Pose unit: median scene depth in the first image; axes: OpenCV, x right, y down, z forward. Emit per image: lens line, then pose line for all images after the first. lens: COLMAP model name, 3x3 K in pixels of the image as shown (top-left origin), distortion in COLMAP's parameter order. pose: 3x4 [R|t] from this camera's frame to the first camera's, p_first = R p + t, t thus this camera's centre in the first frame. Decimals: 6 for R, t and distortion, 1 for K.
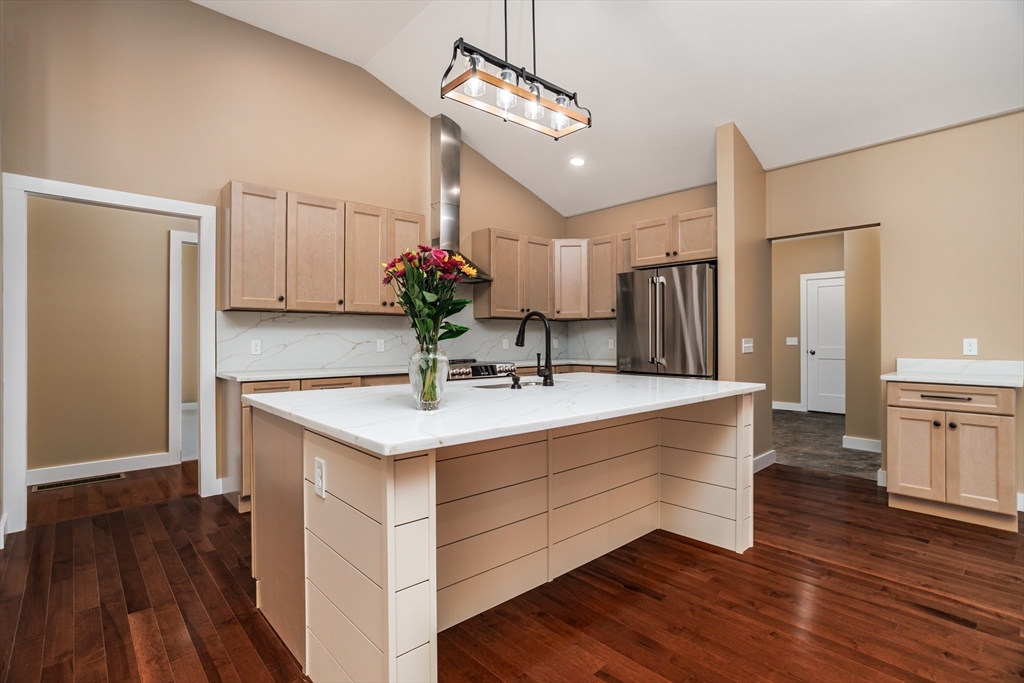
lens RADIAL K [[495.5, 0, 510.9], [0, 495.5, 337.7], [0, 0, 1]] dist [-0.044951, 0.022069]
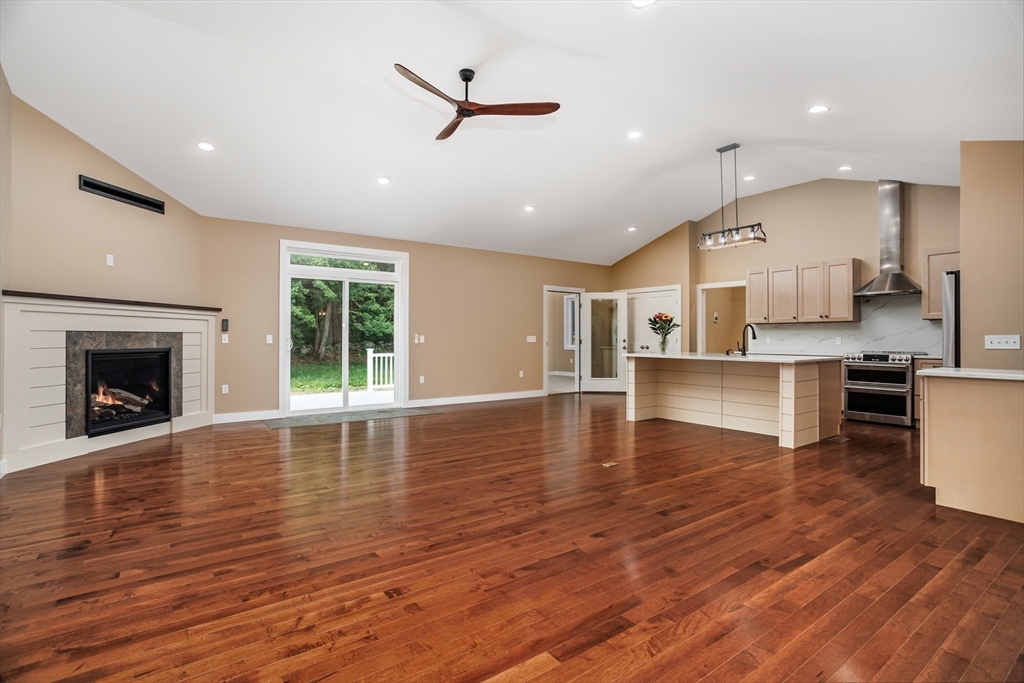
lens RADIAL K [[495.5, 0, 514.3], [0, 495.5, 335.9], [0, 0, 1]] dist [-0.044951, 0.022069]
pose [[-0.107851, -0.003902, -0.994159, 2.004067], [0.001242, 0.999991, -0.004060, 0.007387], [0.994166, -0.001672, -0.107845, 0.122958]]
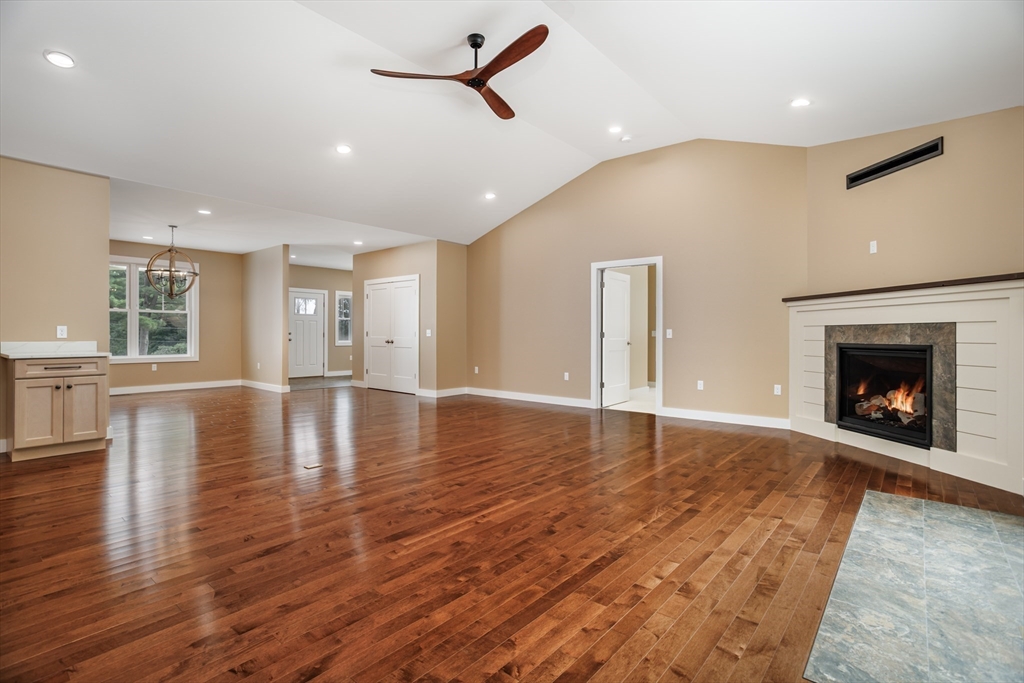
lens RADIAL K [[495.5, 0, 509.7], [0, 495.5, 332.8], [0, 0, 1]] dist [-0.044951, 0.022069]
pose [[-0.134477, 0.003196, 0.990912, -0.612293], [-0.005305, 0.999978, -0.003945, 0.020274], [-0.990903, -0.005787, -0.134457, -0.080161]]
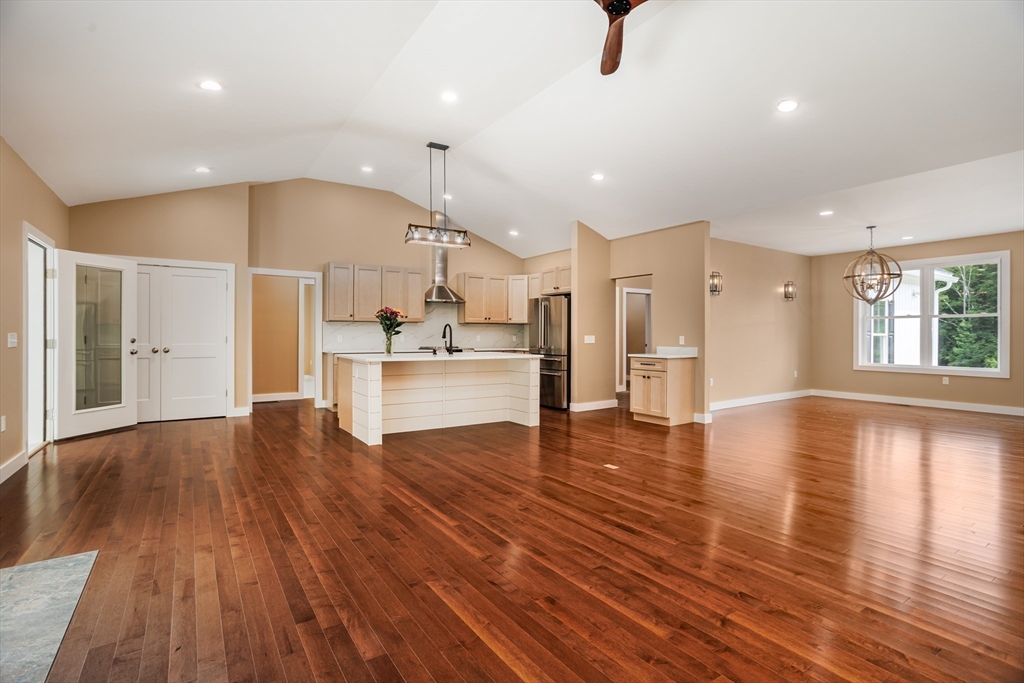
lens RADIAL K [[495.5, 0, 516.5], [0, 495.5, 334.2], [0, 0, 1]] dist [-0.044951, 0.022069]
pose [[0.990075, 0.005079, -0.140447, 0.589255], [-0.004791, 0.999986, 0.002393, -0.007817], [0.140457, -0.001697, 0.990085, -1.103948]]
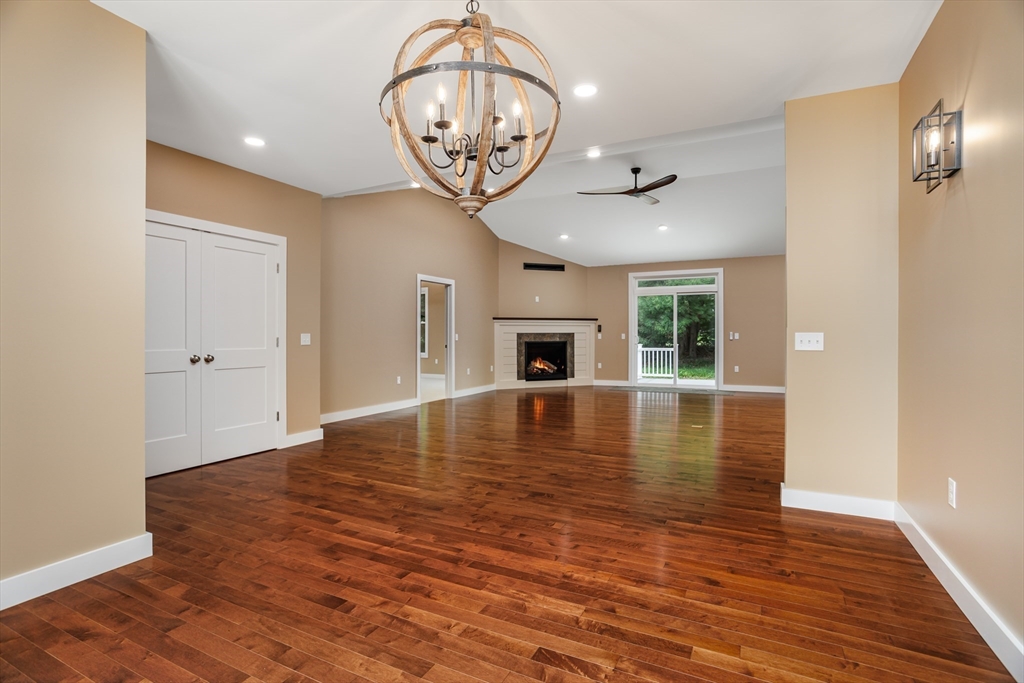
lens RADIAL K [[495.5, 0, 512.5], [0, 495.5, 339.6], [0, 0, 1]] dist [-0.044951, 0.022069]
pose [[-0.933624, 0.006130, -0.358201, 1.960665], [0.004106, 0.999971, 0.006411, 0.007884], [0.358230, 0.004515, -0.933622, 1.706742]]
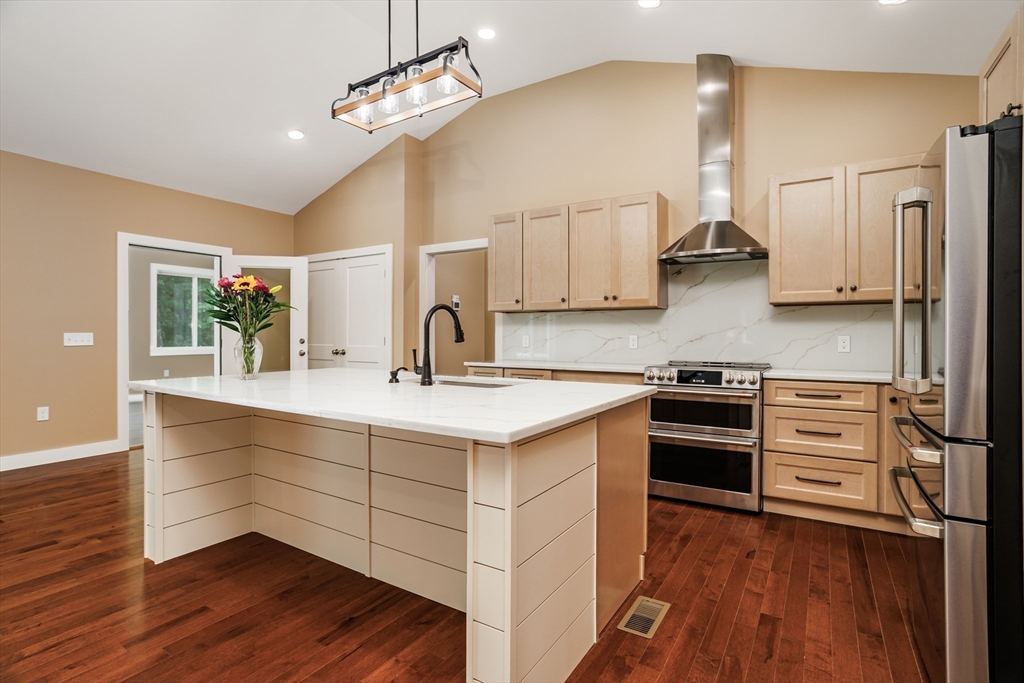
lens RADIAL K [[495.5, 0, 517.5], [0, 495.5, 338.3], [0, 0, 1]] dist [-0.044951, 0.022069]
pose [[0.271706, 0.007684, -0.962350, 0.785818], [-0.000116, 0.999968, 0.007952, 0.002102], [0.962380, -0.002049, 0.271699, 0.718166]]
